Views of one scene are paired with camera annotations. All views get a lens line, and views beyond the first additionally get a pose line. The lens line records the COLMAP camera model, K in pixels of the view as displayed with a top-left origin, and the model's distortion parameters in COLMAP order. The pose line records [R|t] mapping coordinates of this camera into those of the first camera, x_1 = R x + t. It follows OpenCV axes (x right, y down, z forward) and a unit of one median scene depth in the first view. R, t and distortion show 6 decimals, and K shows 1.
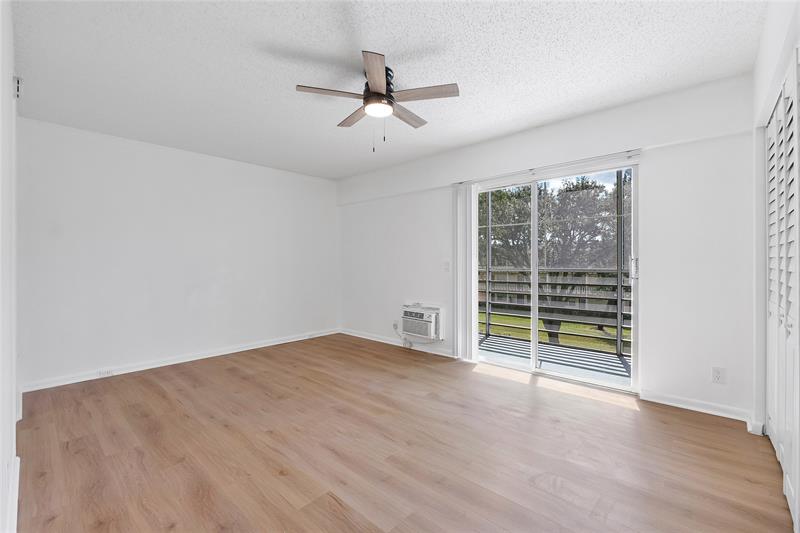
lens RADIAL K [[339.6, 0, 399.4], [0, 339.6, 262.2], [0, 0, 1]] dist [-0.009864, -0.000907]
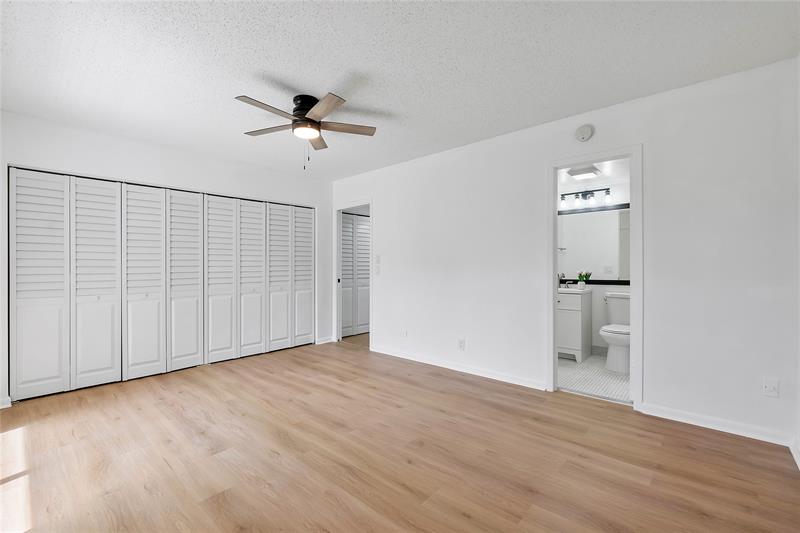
lens RADIAL K [[339.6, 0, 402.1], [0, 339.6, 267.6], [0, 0, 1]] dist [-0.009864, -0.000907]
pose [[-0.999819, 0.004580, -0.018474, -0.330441], [0.004584, 0.999989, -0.000169, 0.002110], [0.018473, -0.000254, -0.999829, 1.972572]]
